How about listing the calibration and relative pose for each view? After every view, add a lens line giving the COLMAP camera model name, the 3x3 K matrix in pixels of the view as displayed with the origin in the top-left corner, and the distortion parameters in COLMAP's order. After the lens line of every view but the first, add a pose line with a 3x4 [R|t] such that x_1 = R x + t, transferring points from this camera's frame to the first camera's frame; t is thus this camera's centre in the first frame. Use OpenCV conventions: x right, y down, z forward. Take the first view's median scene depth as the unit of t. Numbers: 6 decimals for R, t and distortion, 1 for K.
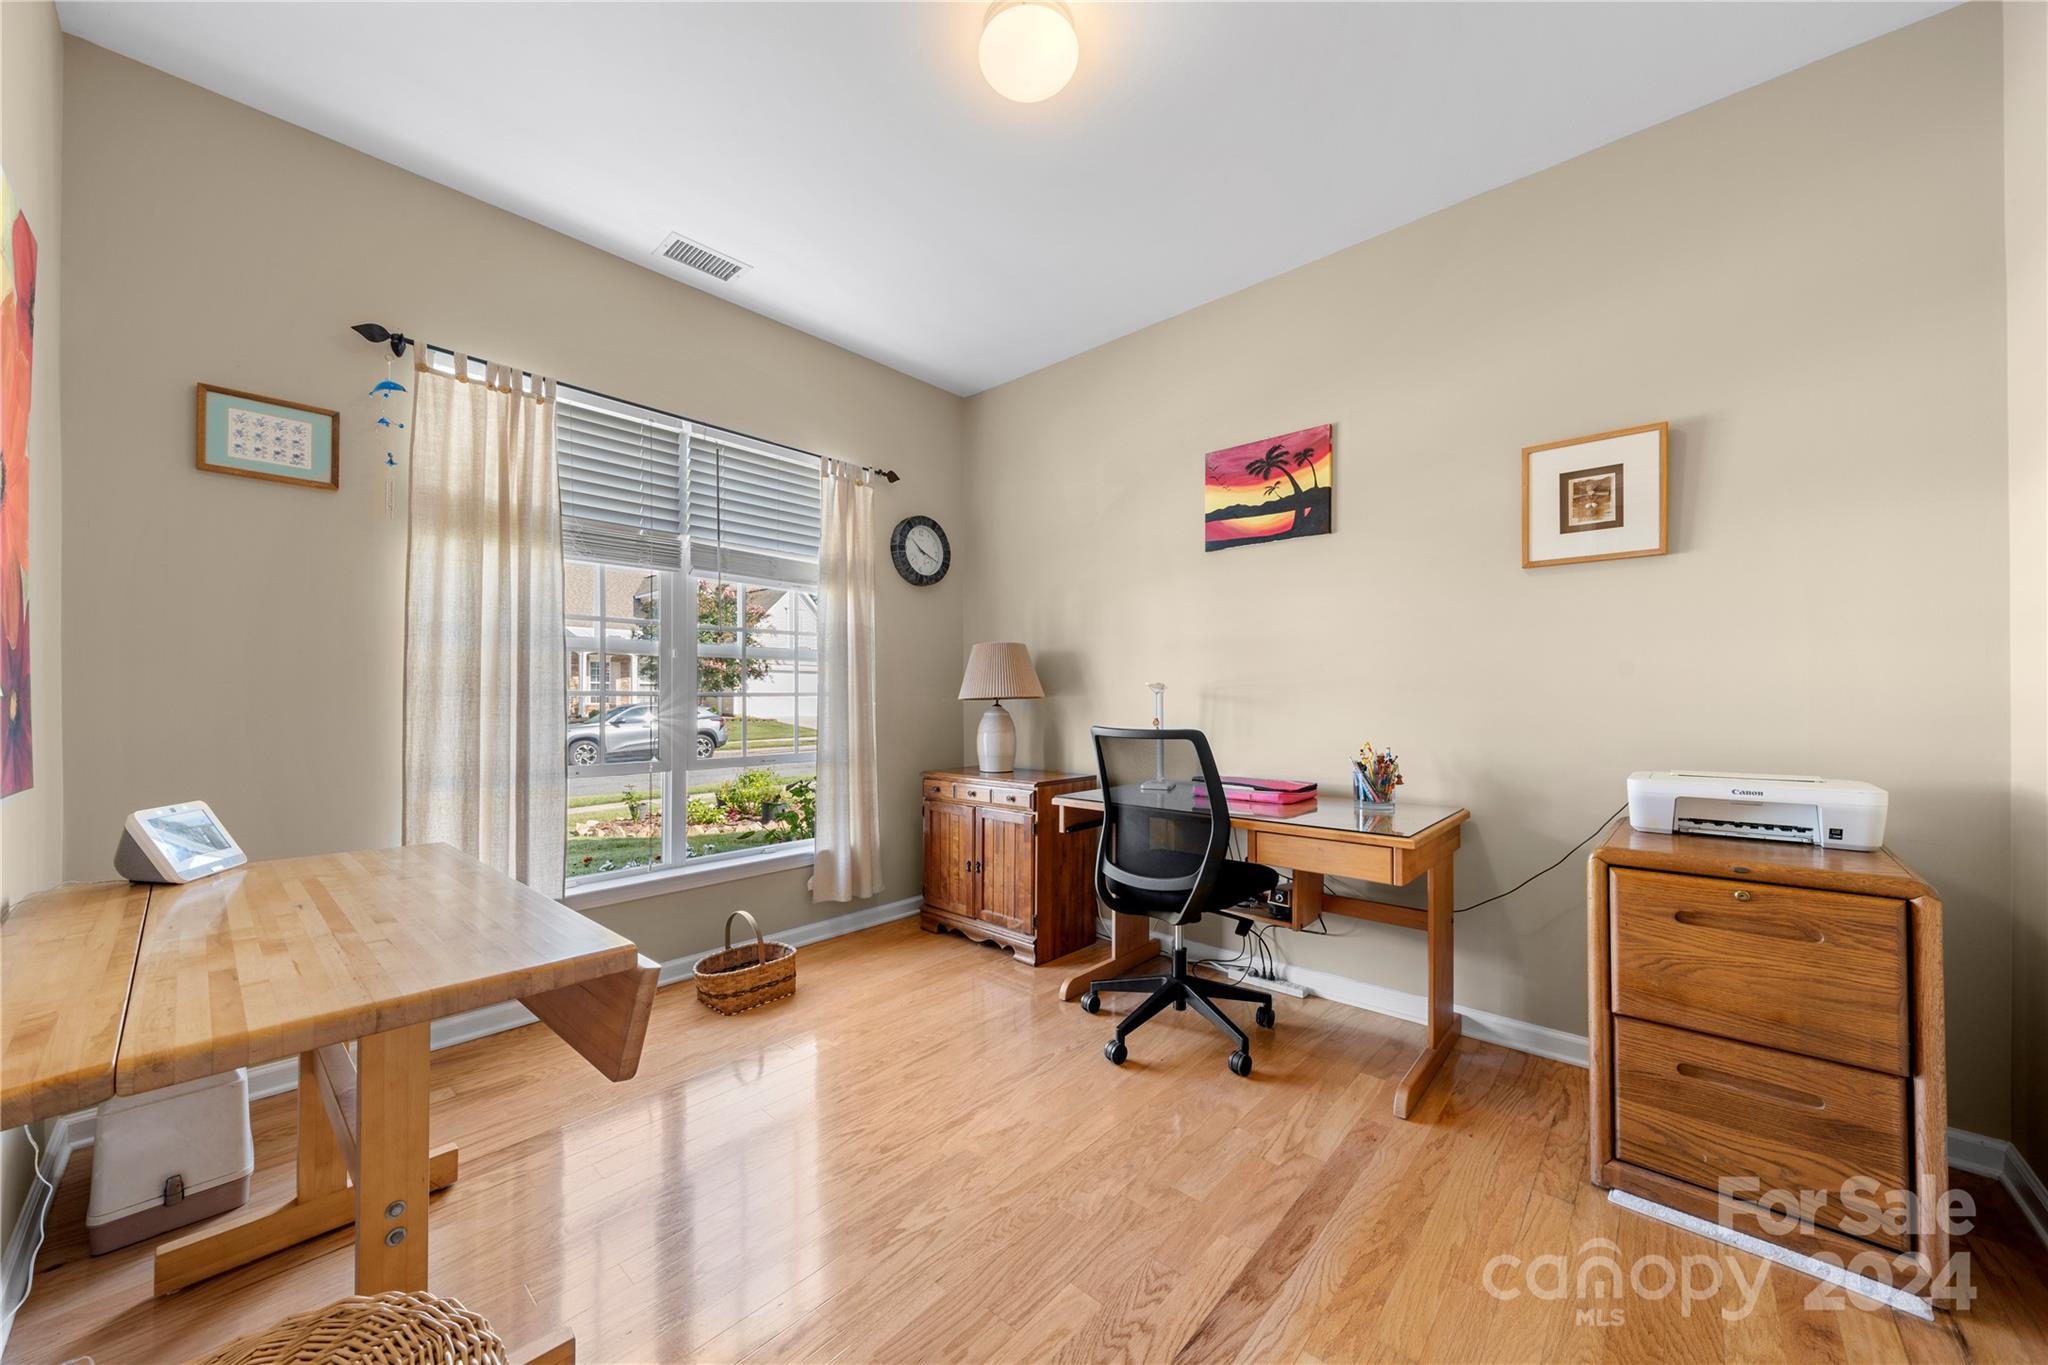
lens RADIAL K [[745.2, 0, 1017.4], [0, 745.2, 679.9], [0, 0, 1]] dist [-0.001365, -0.000323]
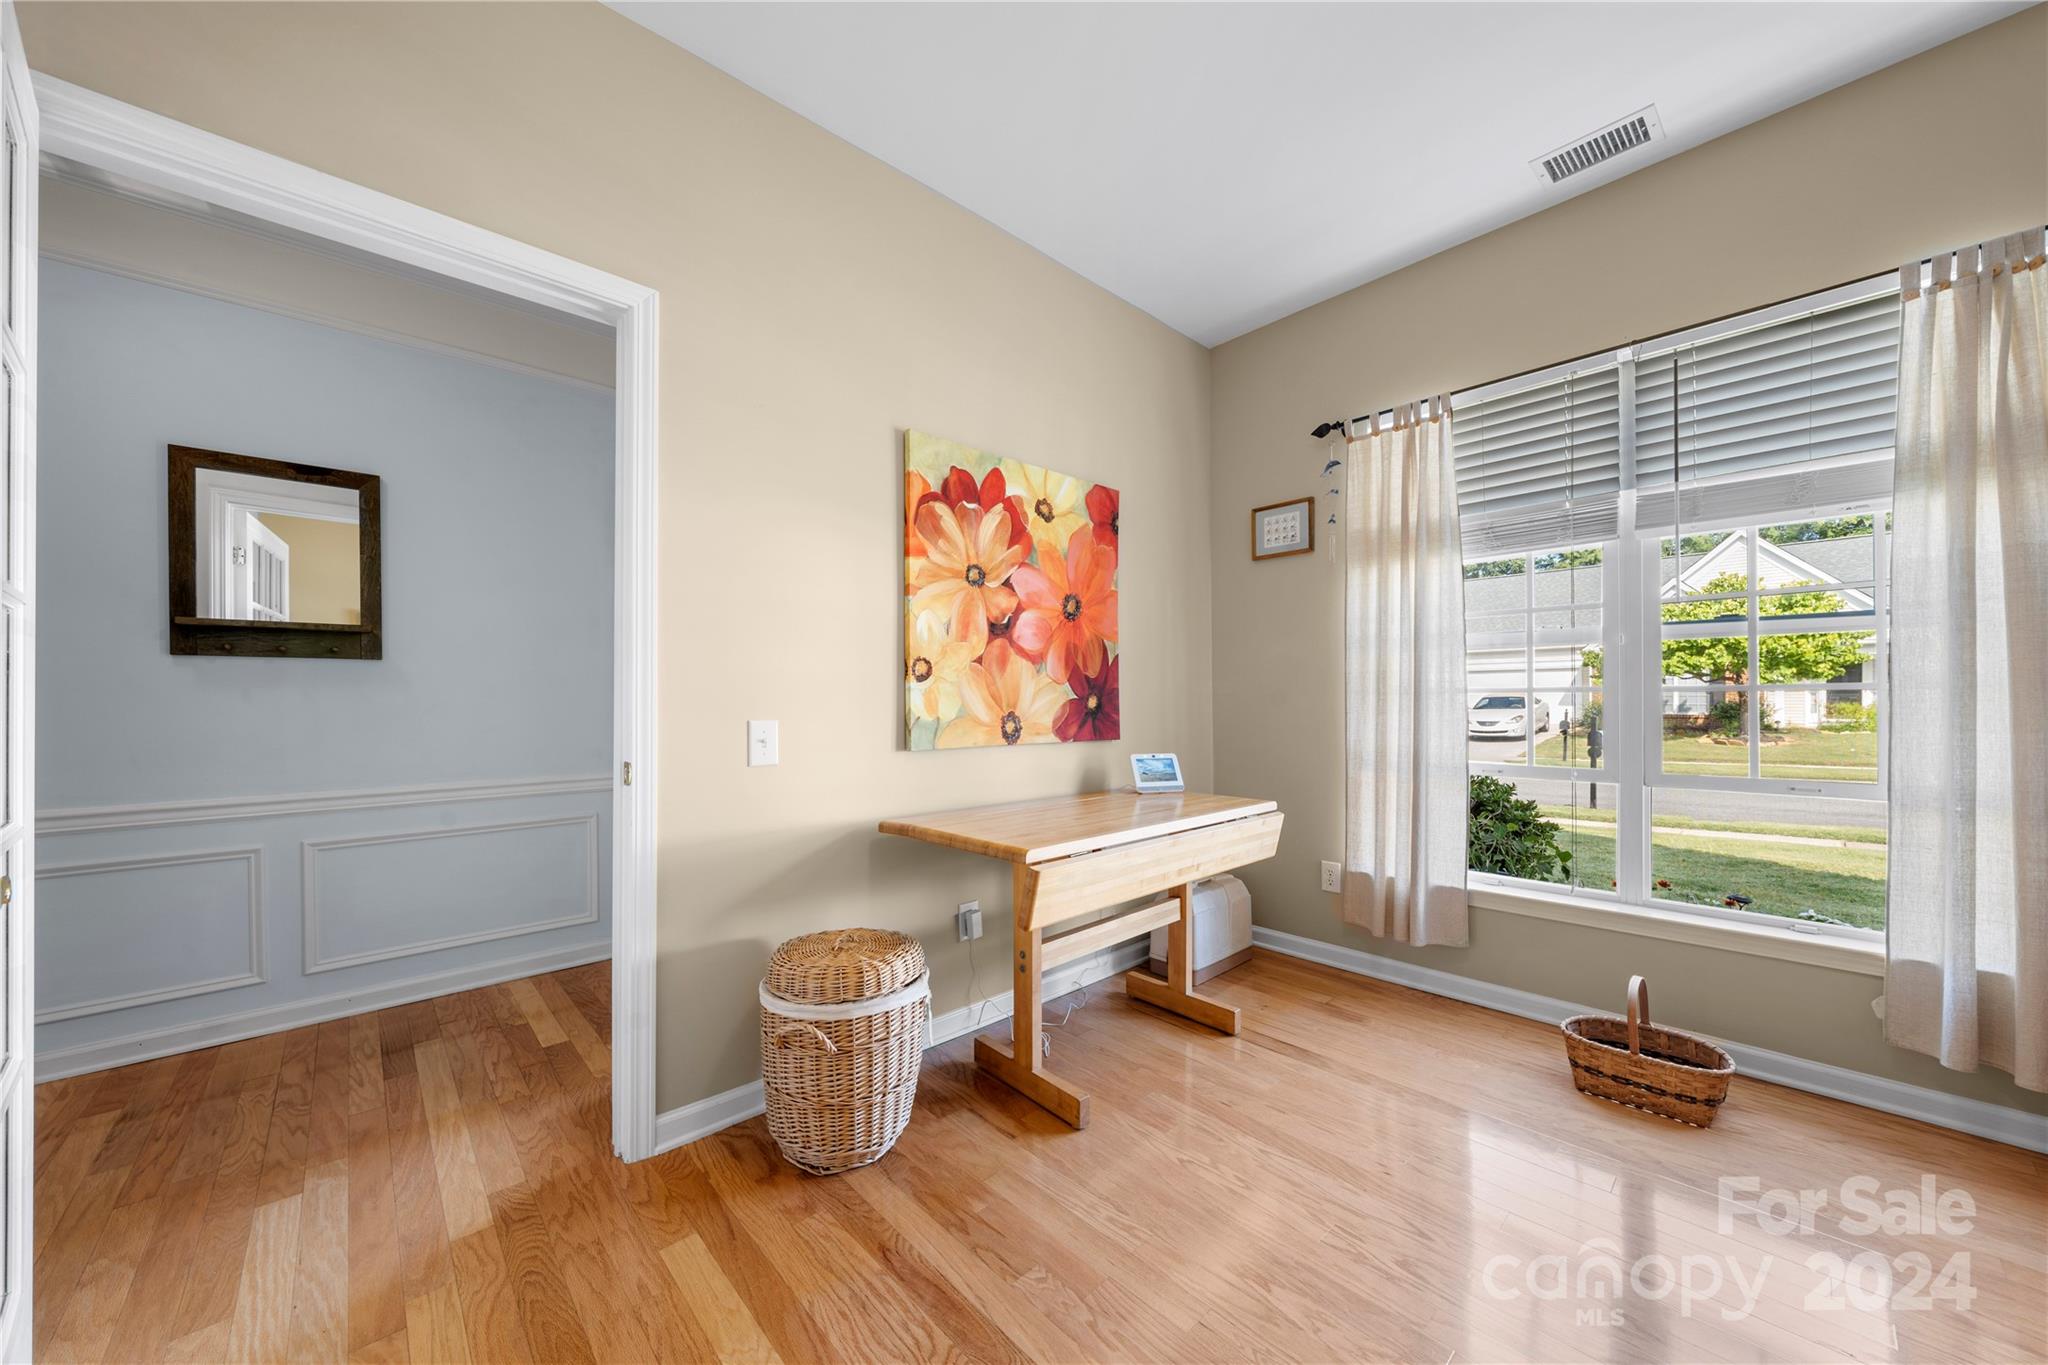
lens RADIAL K [[745.2, 0, 1017.4], [0, 745.2, 679.9], [0, 0, 1]] dist [-0.001365, -0.000323]
pose [[-0.105657, -0.022209, -0.994155, 0.480646], [0.036179, 0.999003, -0.026162, 0.007037], [0.993744, -0.038732, -0.104748, 0.495683]]
